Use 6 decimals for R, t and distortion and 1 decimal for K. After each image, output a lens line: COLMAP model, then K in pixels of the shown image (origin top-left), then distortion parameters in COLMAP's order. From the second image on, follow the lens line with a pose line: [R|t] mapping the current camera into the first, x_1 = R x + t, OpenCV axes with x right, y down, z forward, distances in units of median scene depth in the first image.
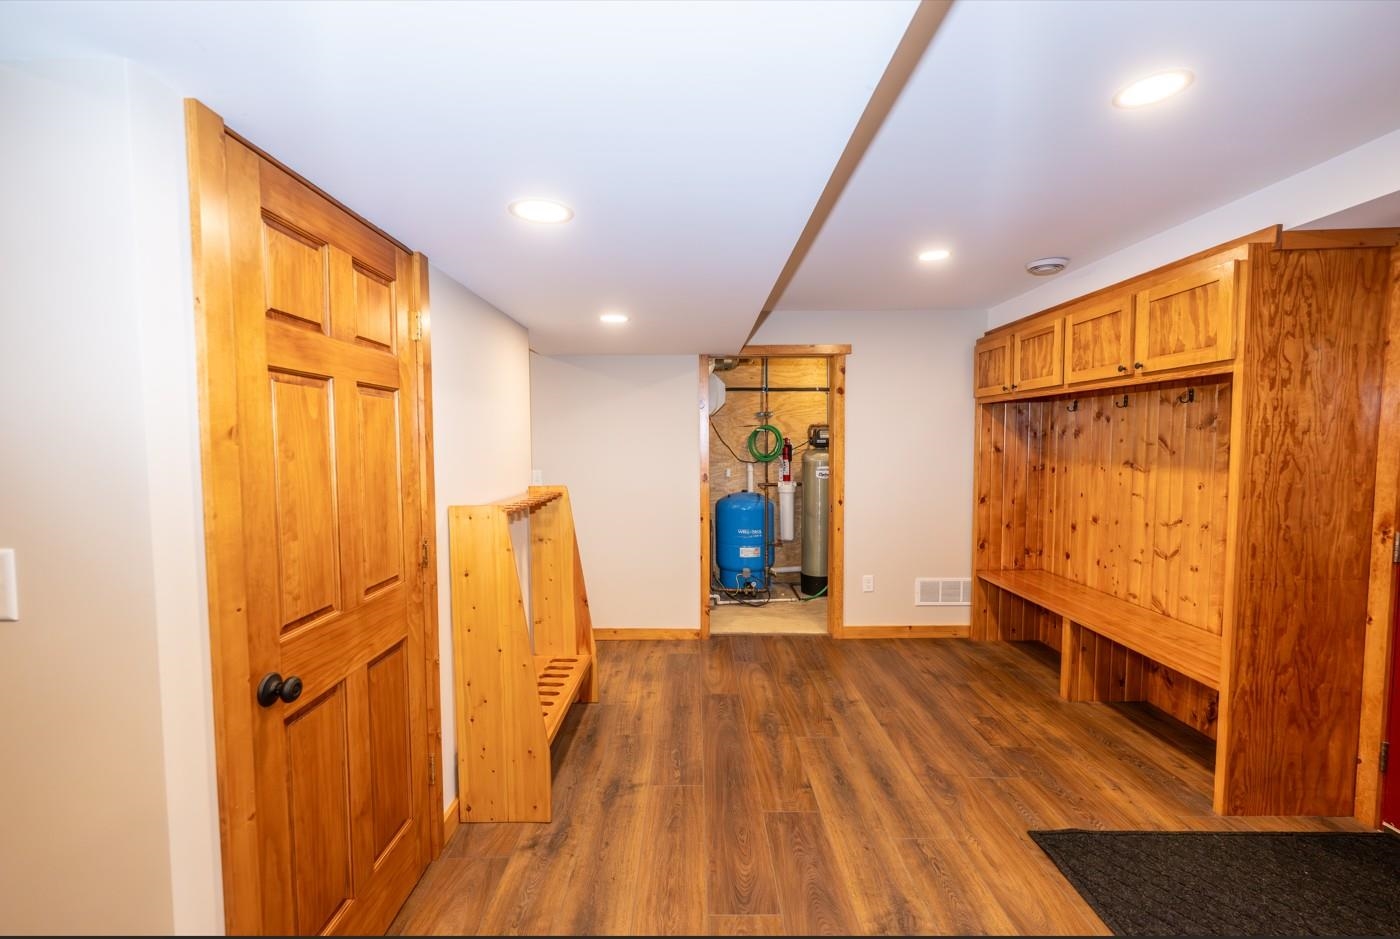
lens RADIAL K [[561.9, 0, 690.8], [0, 561.9, 473.2], [0, 0, 1]] dist [0.001070, 0.000114]
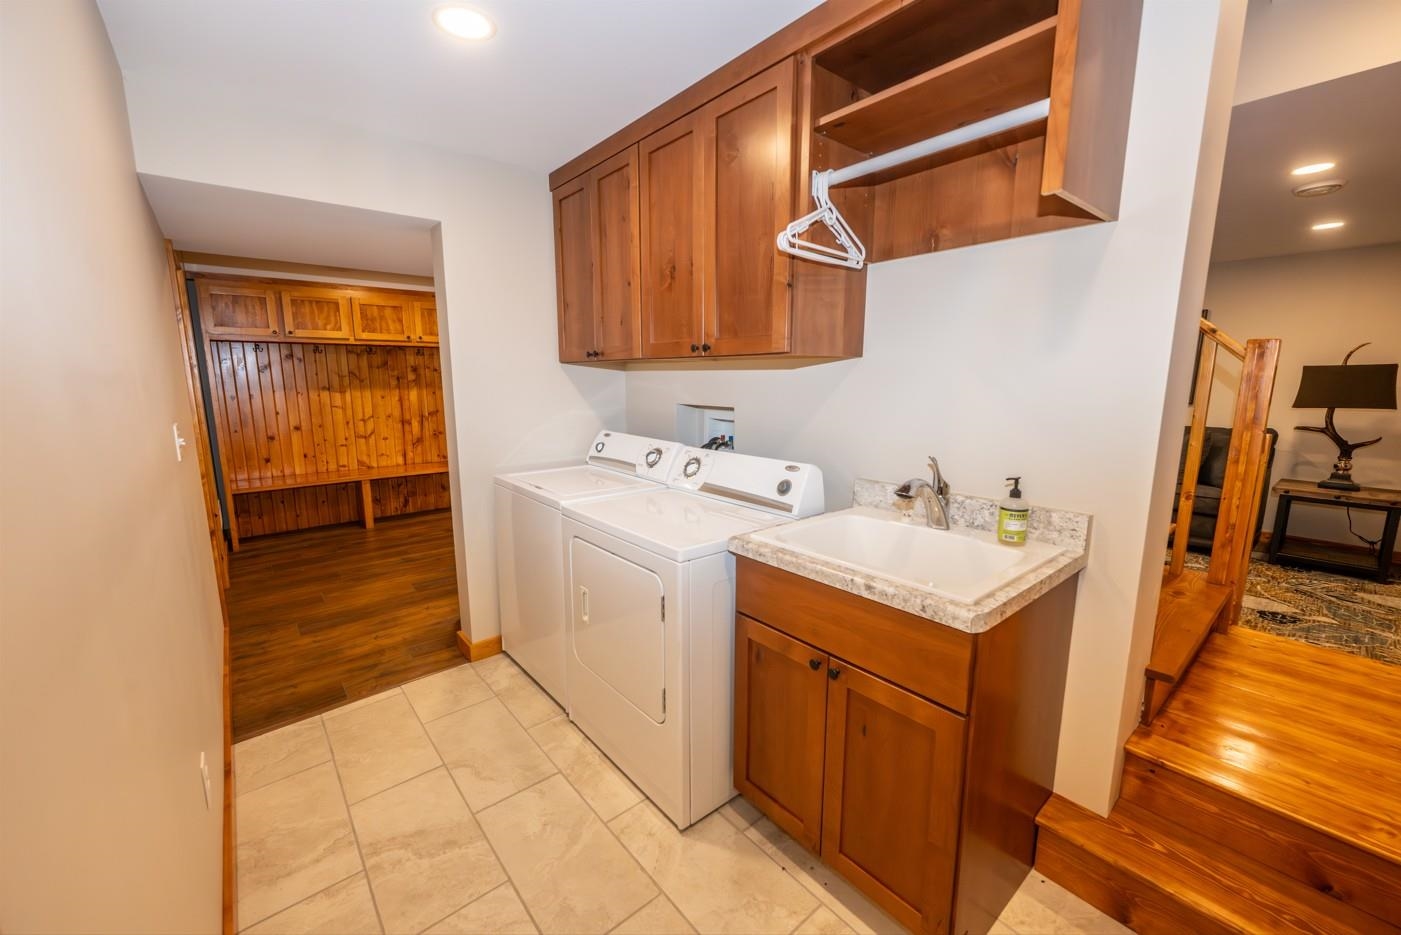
lens RADIAL K [[562.3, 0, 695.4], [0, 562.3, 463.4], [0, 0, 1]] dist [0.001070, 0.000114]
pose [[-0.637515, -0.109705, 0.762587, -1.207008], [0.051353, 0.981558, 0.184137, -0.050425], [-0.768725, 0.156551, -0.620124, 1.252739]]
